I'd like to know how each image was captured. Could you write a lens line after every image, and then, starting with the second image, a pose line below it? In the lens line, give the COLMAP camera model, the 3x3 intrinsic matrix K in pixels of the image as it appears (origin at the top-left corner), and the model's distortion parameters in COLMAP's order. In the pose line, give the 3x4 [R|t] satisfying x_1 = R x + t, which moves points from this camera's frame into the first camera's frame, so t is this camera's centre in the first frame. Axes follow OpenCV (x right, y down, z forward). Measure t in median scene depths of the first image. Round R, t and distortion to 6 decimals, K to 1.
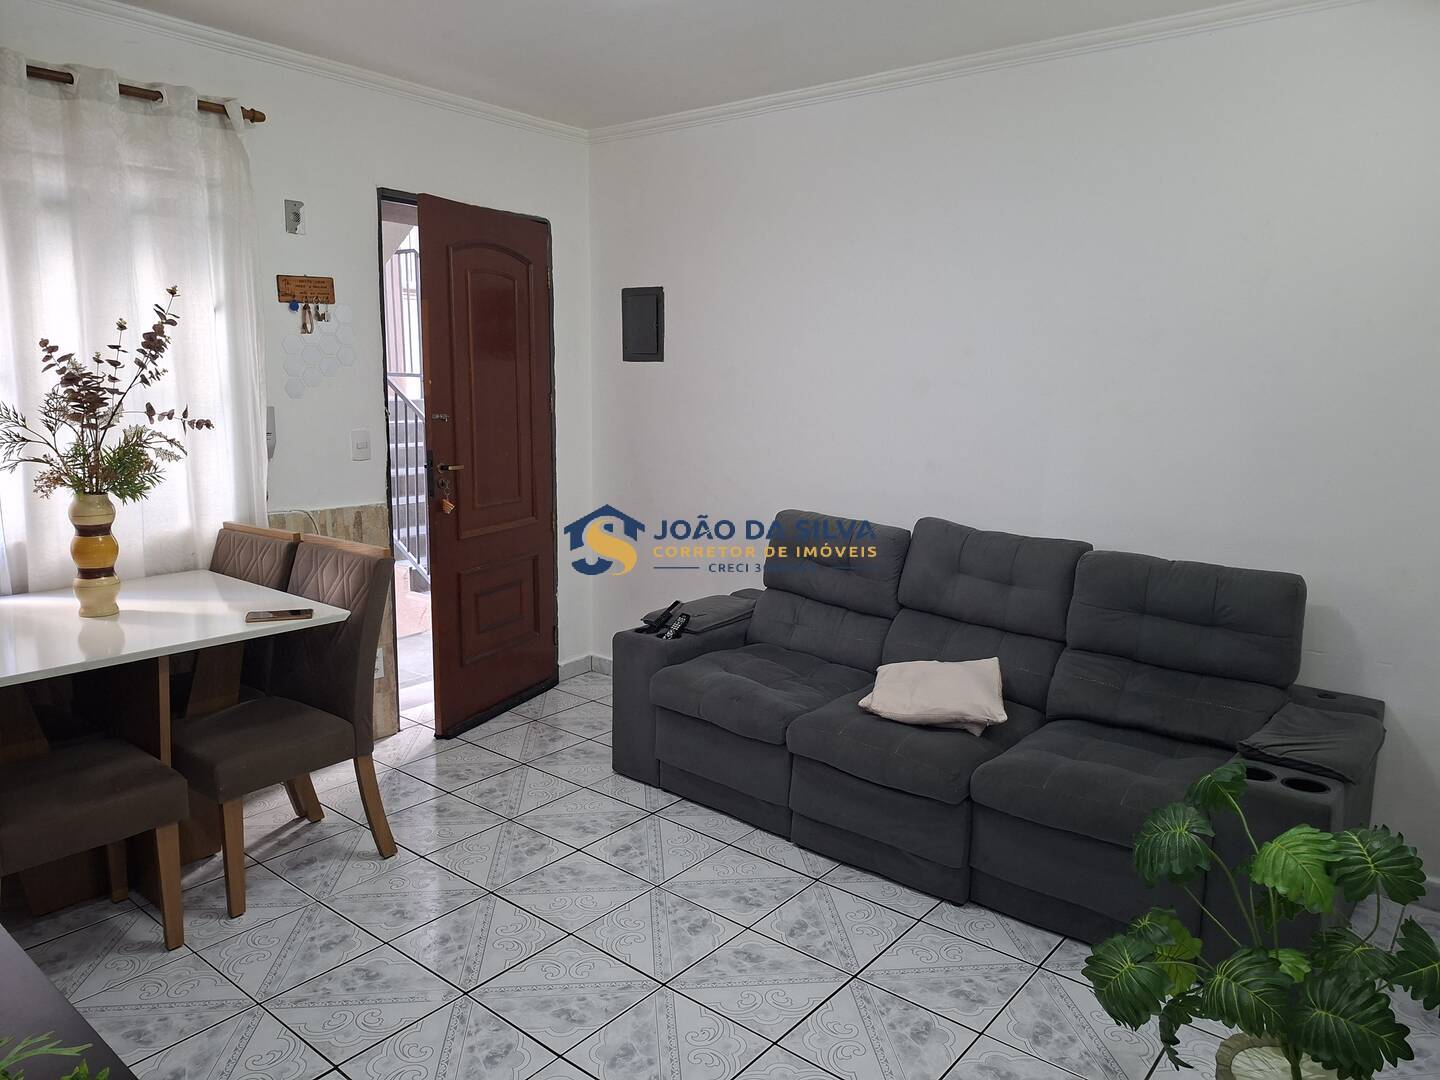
lens RADIAL K [[990.7, 0, 725.1], [0, 990.7, 535.2], [0, 0, 1]] dist [0.091542, -0.110836]
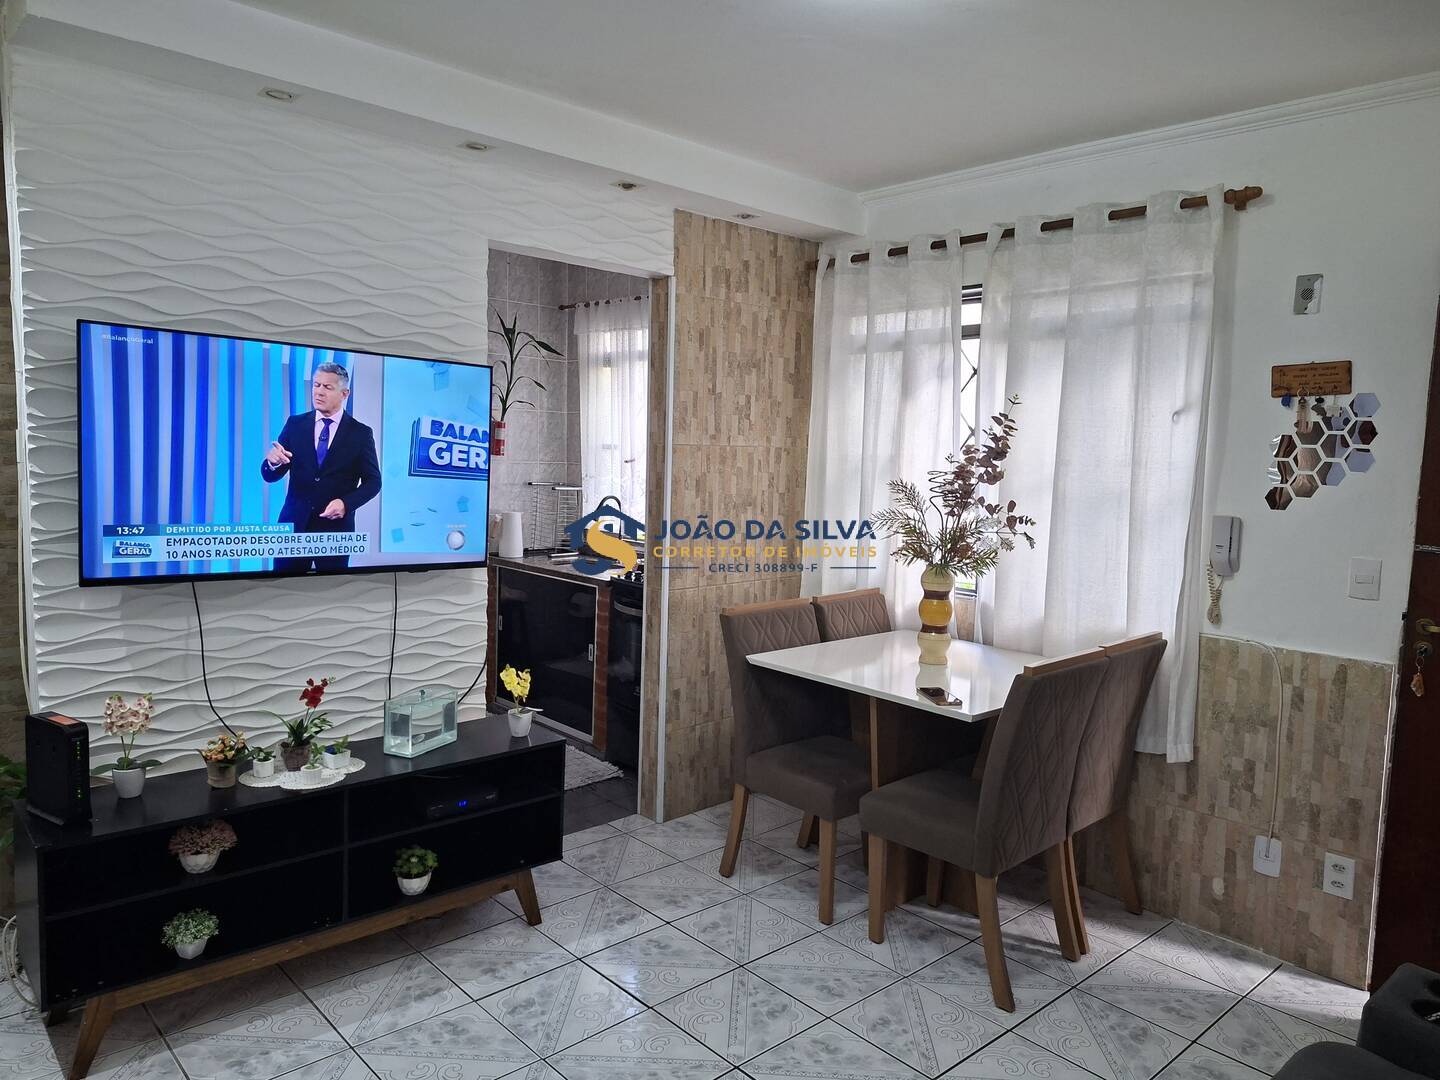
lens RADIAL K [[990.7, 0, 707.2], [0, 990.7, 548.8], [0, 0, 1]] dist [0.091542, -0.110836]
pose [[-0.154268, 0.078841, -0.984878, 0.519758], [-0.189574, 0.975929, 0.107819, -0.117117], [0.969672, 0.203341, -0.135608, 0.733958]]
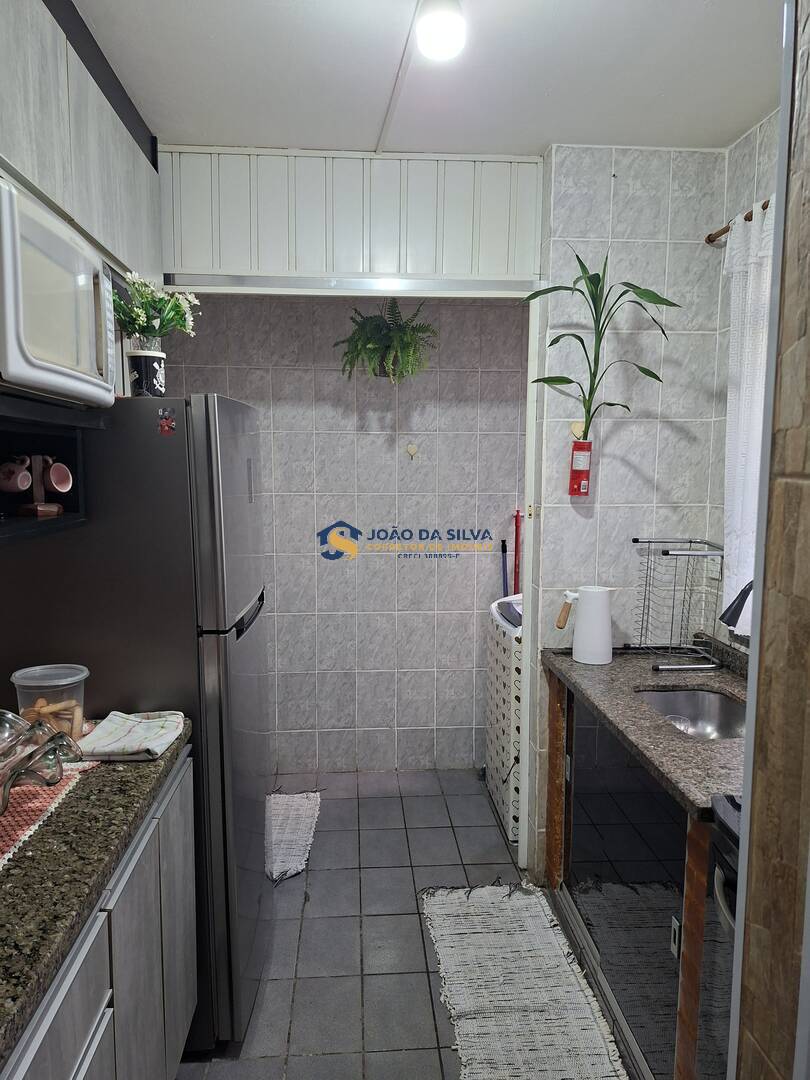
lens RADIAL K [[743.0, 0, 401.7], [0, 743.0, 545.5], [0, 0, 1]] dist [0.091542, -0.110836]
pose [[-0.730958, 0.051191, -0.680500, -0.417327], [-0.128495, 0.969021, 0.210919, -0.112472], [0.670216, 0.241614, -0.701736, 0.570051]]
